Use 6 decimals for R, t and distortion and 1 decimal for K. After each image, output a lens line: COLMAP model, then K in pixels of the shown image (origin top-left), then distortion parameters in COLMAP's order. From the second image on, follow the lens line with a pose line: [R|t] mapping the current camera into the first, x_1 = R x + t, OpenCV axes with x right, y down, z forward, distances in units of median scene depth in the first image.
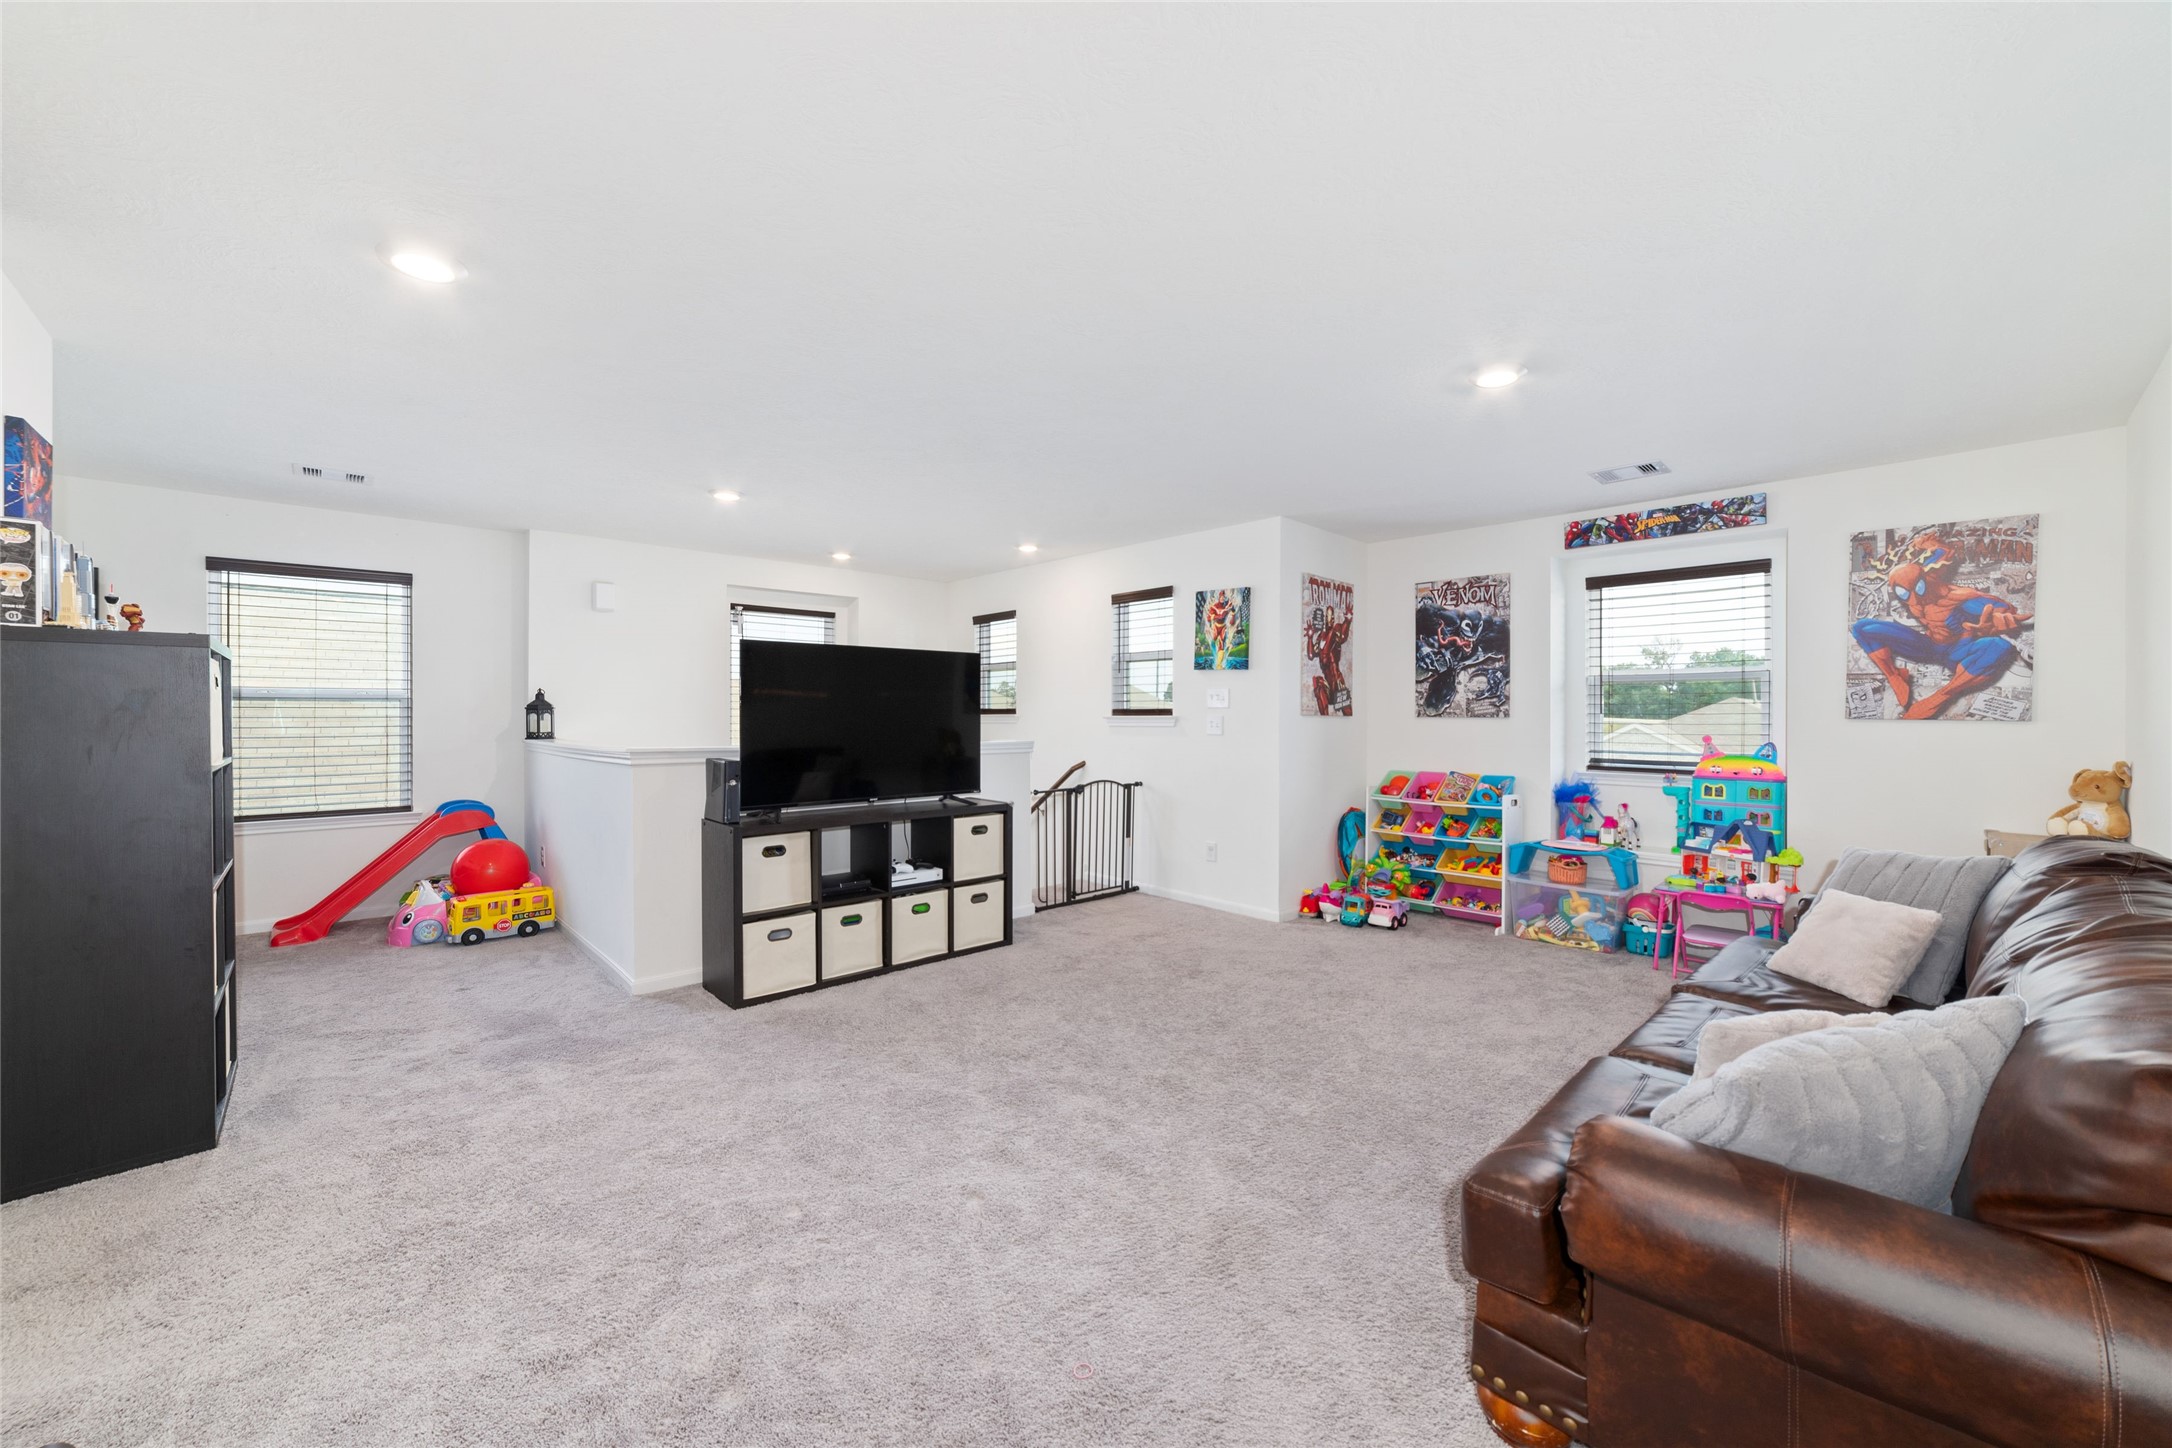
lens RADIAL K [[837.3, 0, 1074.3], [0, 837.3, 716.6], [0, 0, 1]] dist [0.001894, 0.000340]
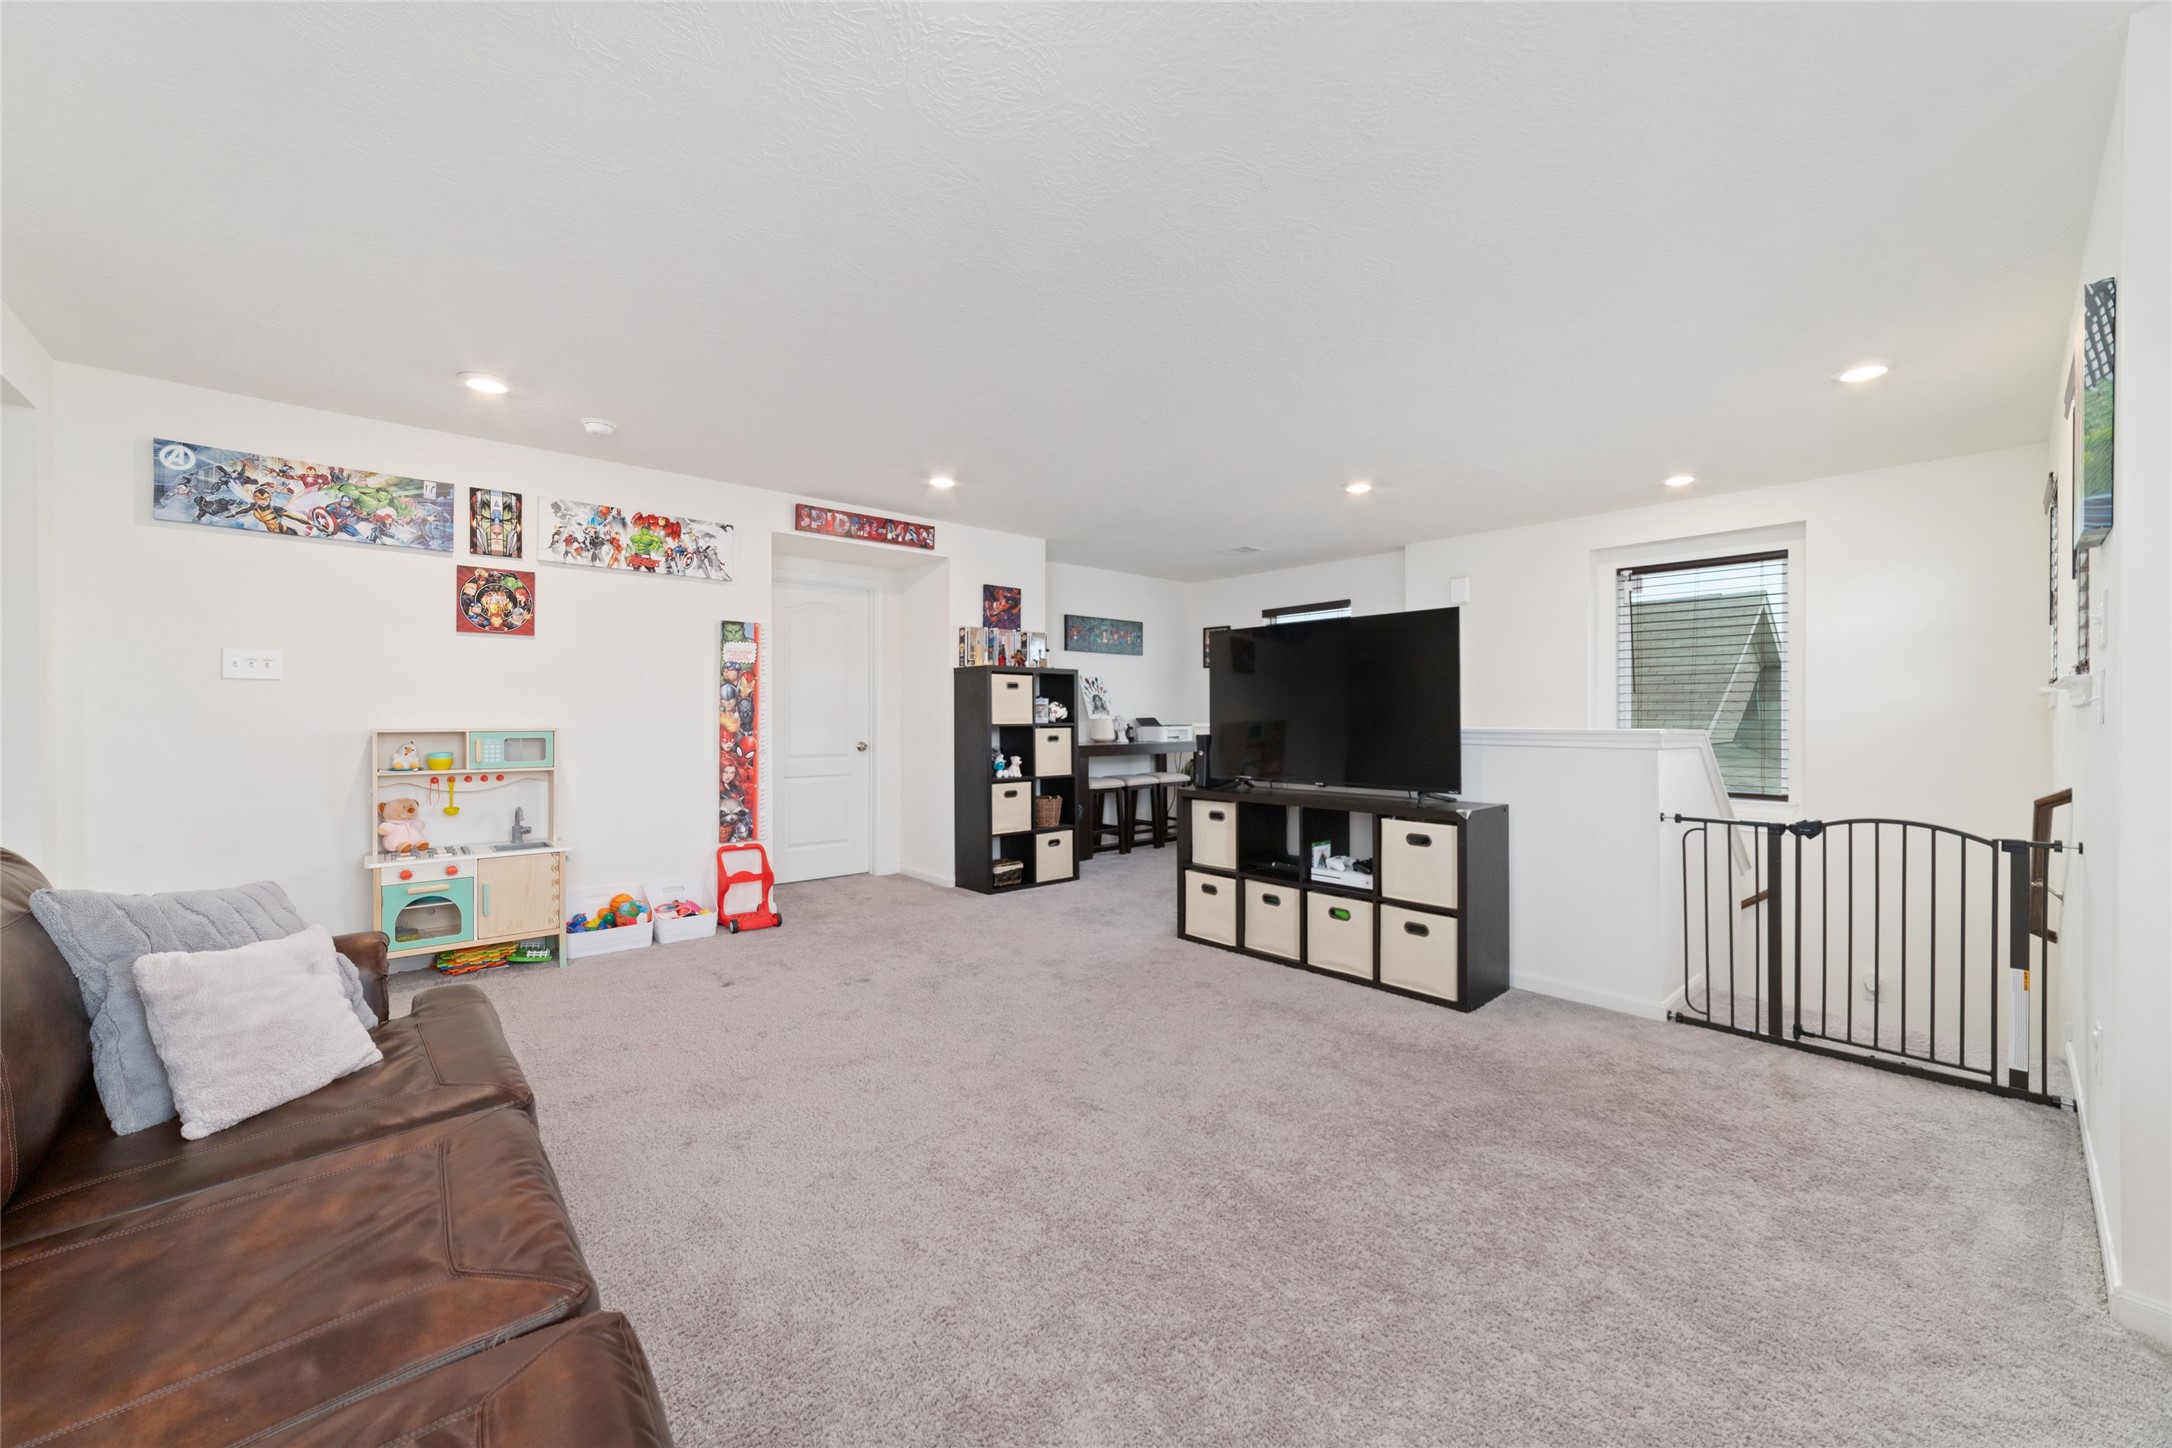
lens RADIAL K [[827.5, 0, 1079.6], [0, 827.5, 717.0], [0, 0, 1]] dist [-0.020435, 0.007157]
pose [[-0.014674, -0.001416, -0.999891, 0.696494], [-0.002877, 0.999995, -0.001374, 0.027456], [0.999888, 0.002857, -0.014678, 0.763101]]
